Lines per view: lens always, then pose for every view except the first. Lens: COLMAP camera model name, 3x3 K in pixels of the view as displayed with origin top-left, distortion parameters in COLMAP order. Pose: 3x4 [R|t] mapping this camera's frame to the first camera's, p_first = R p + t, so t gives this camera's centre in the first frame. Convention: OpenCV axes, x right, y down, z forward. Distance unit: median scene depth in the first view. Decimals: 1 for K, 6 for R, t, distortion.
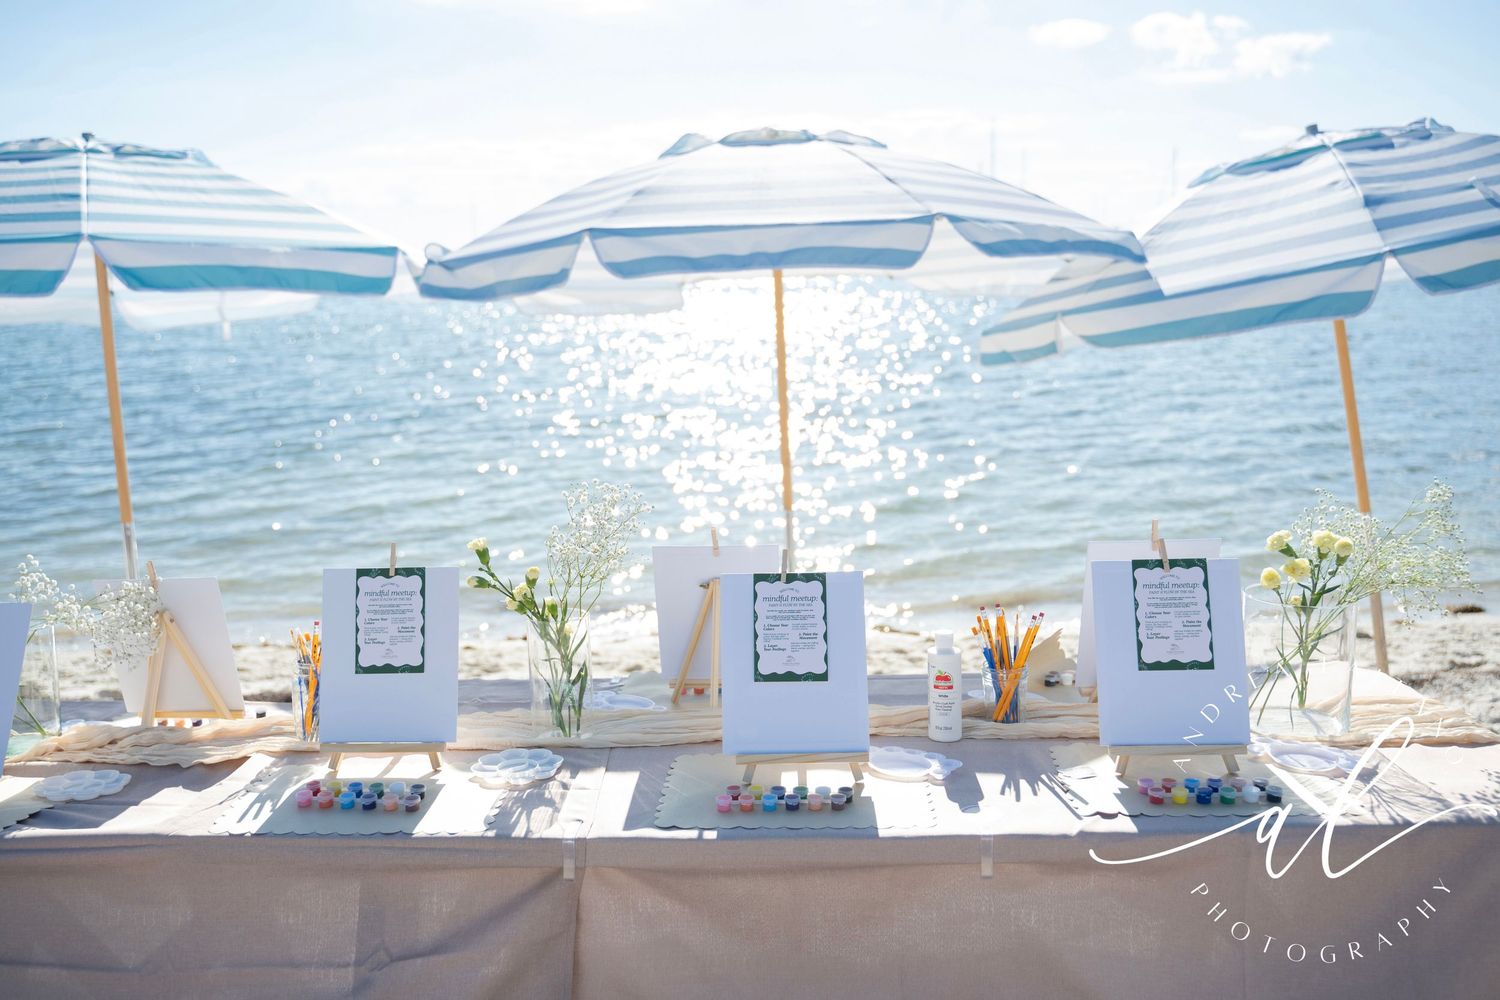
lens RADIAL K [[1281.7, 0, 750.0], [0, 1281.7, 500.0], [0, 0, 1]] dist [0.015338, -0.016757]
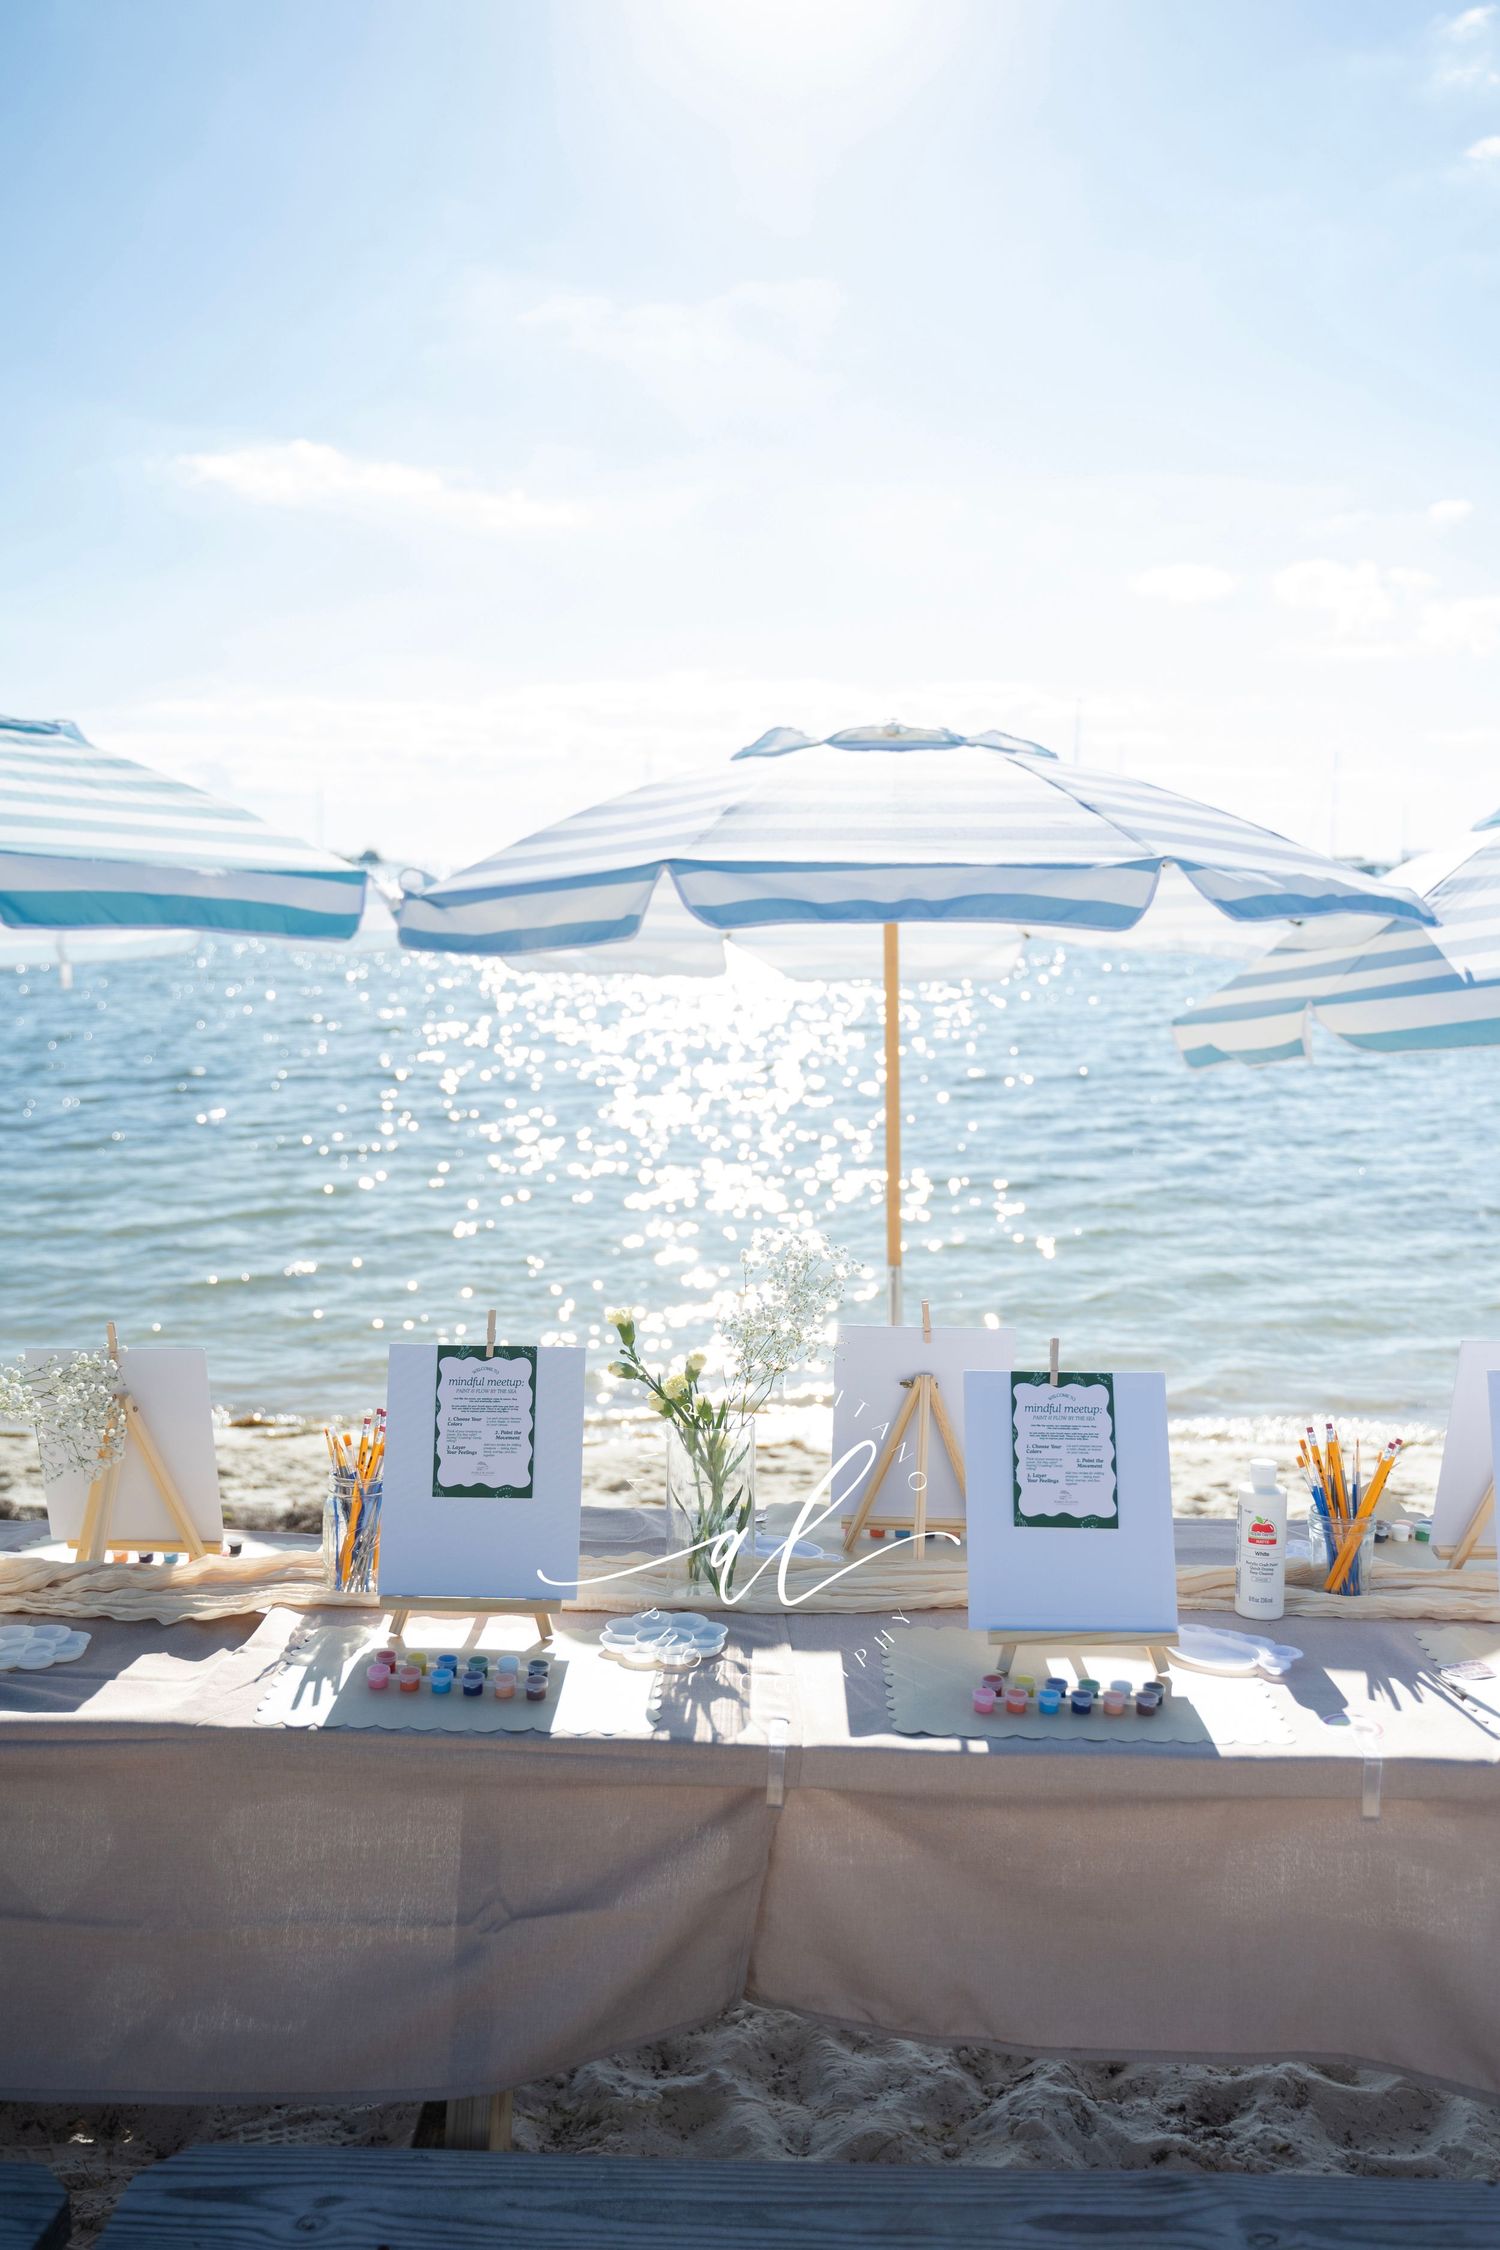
lens RADIAL K [[1887.7, 0, 750.0], [0, 1887.7, 1125.0], [0, 0, 1]] dist [0.006814, -0.005563]
pose [[0.999094, 0.035099, 0.024085, -0.166946], [-0.033603, 0.997637, -0.059934, -0.010519], [-0.026131, 0.059070, 0.997912, -0.041775]]
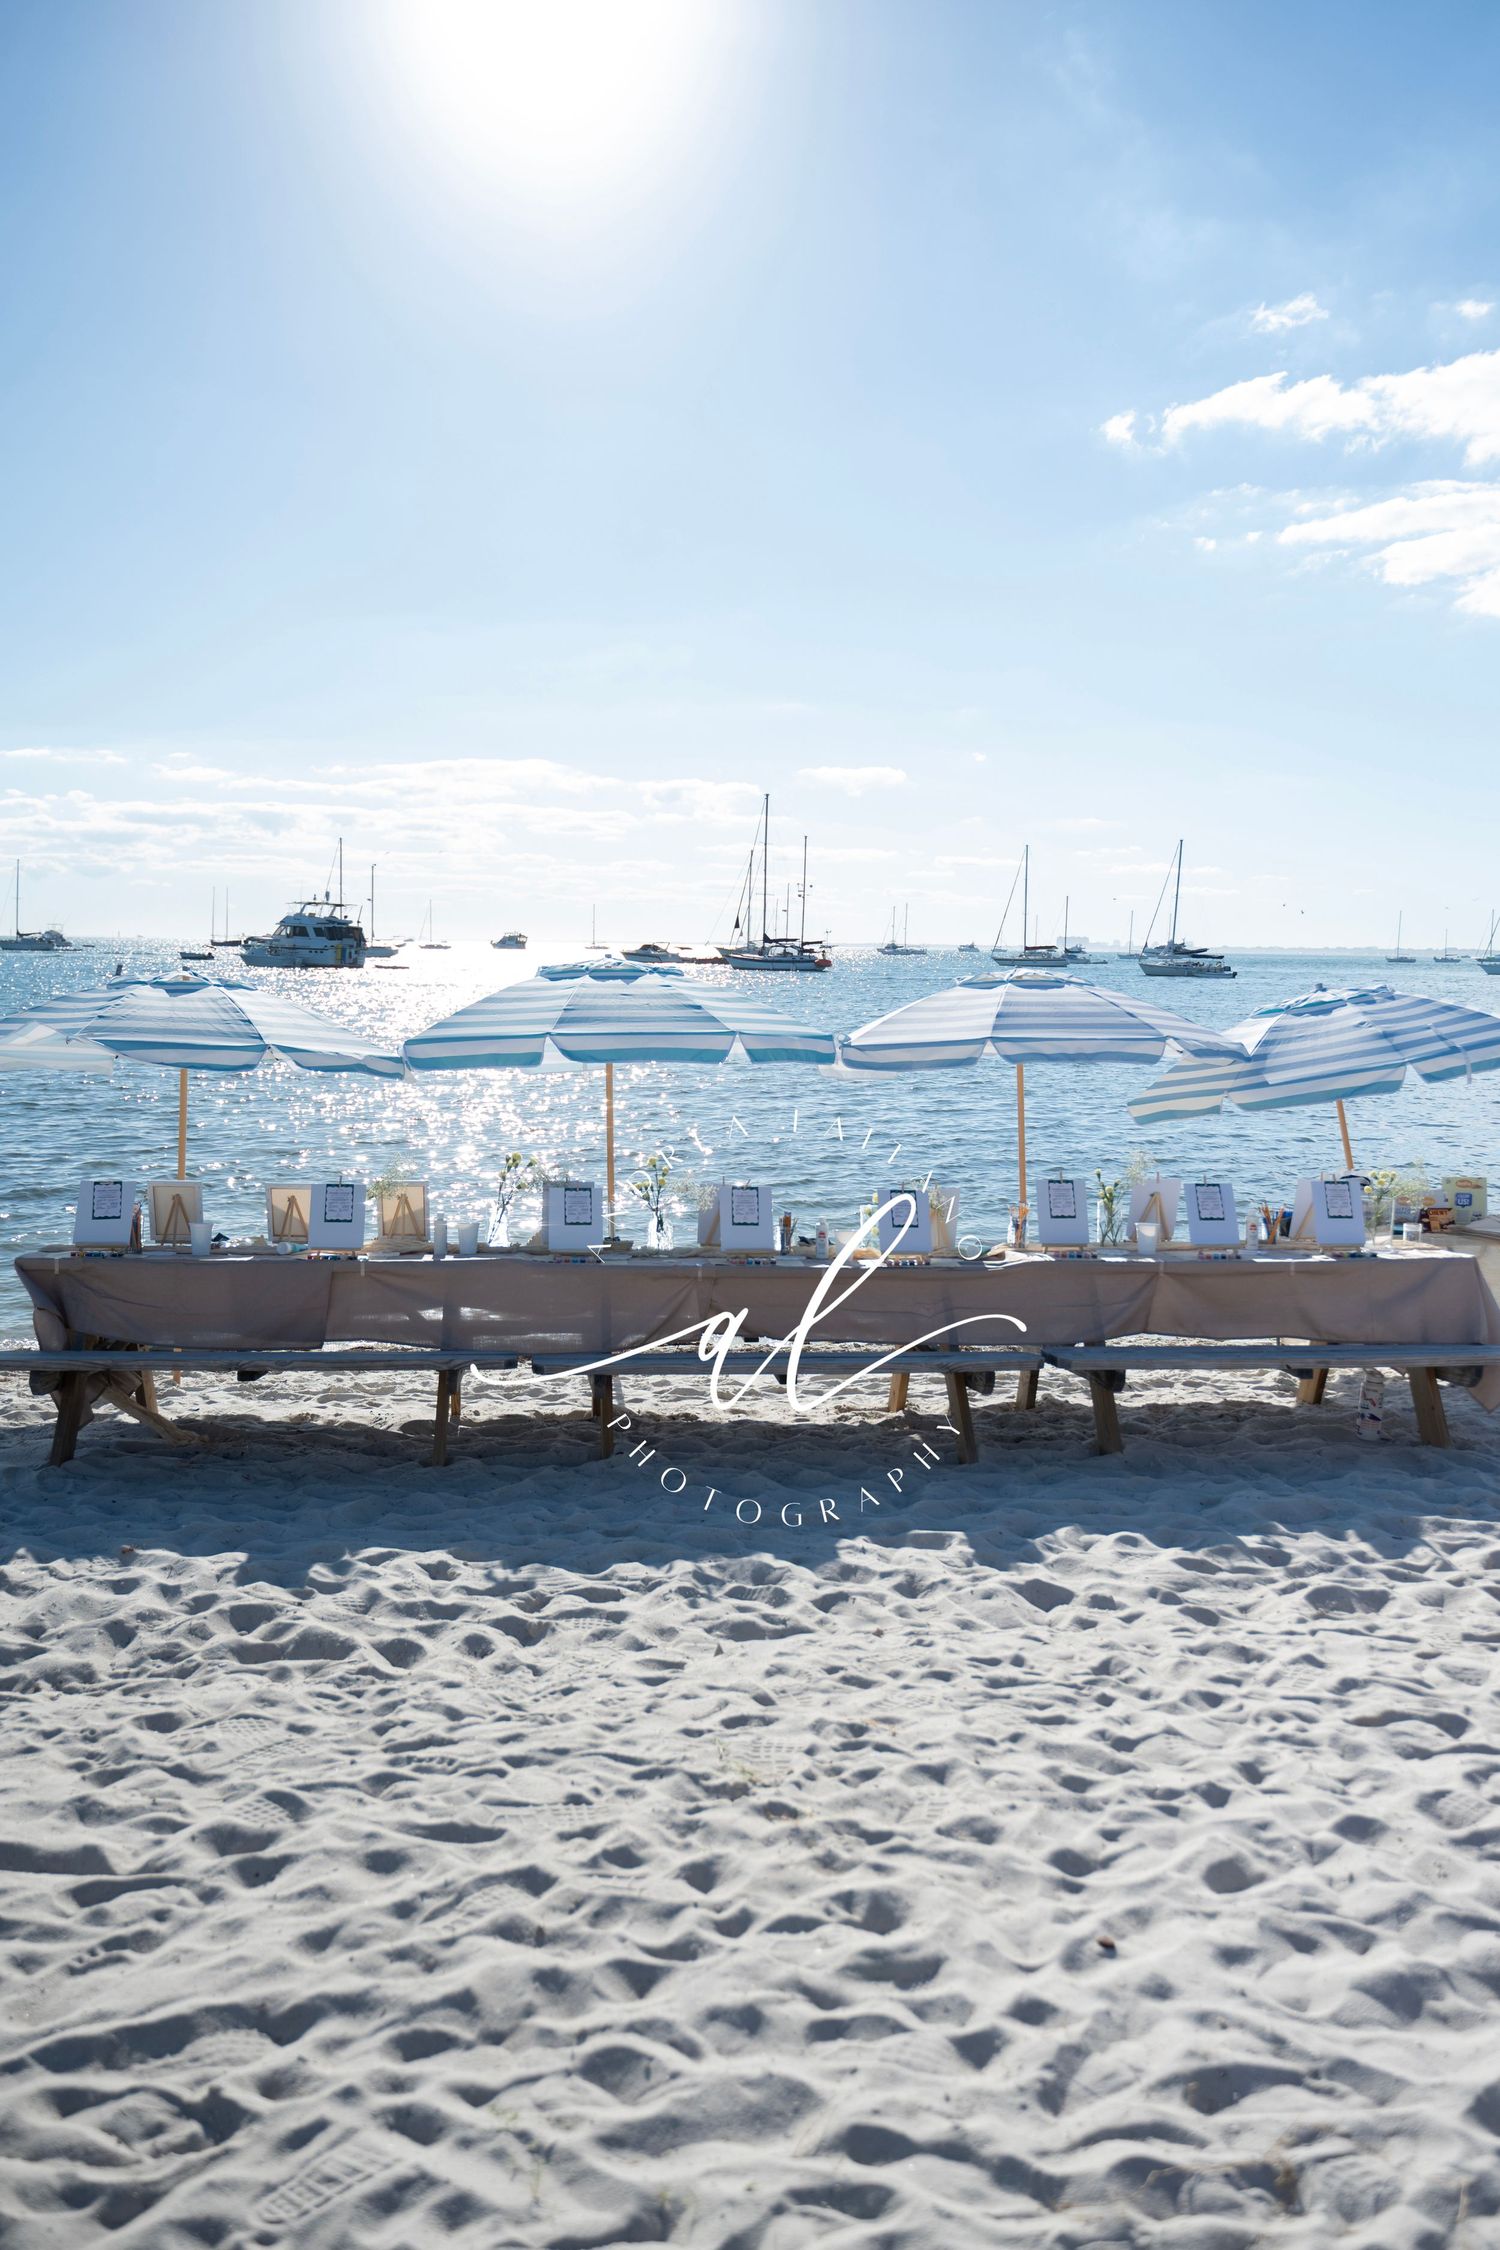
lens RADIAL K [[1922.5, 0, 750.0], [0, 1922.5, 1125.0], [0, 0, 1]] dist [0.015338, -0.016757]
pose [[0.981548, 0.025166, 0.189552, -1.695047], [-0.005048, 0.994366, -0.105878, 0.368220], [-0.191149, 0.102968, 0.976145, -2.838876]]
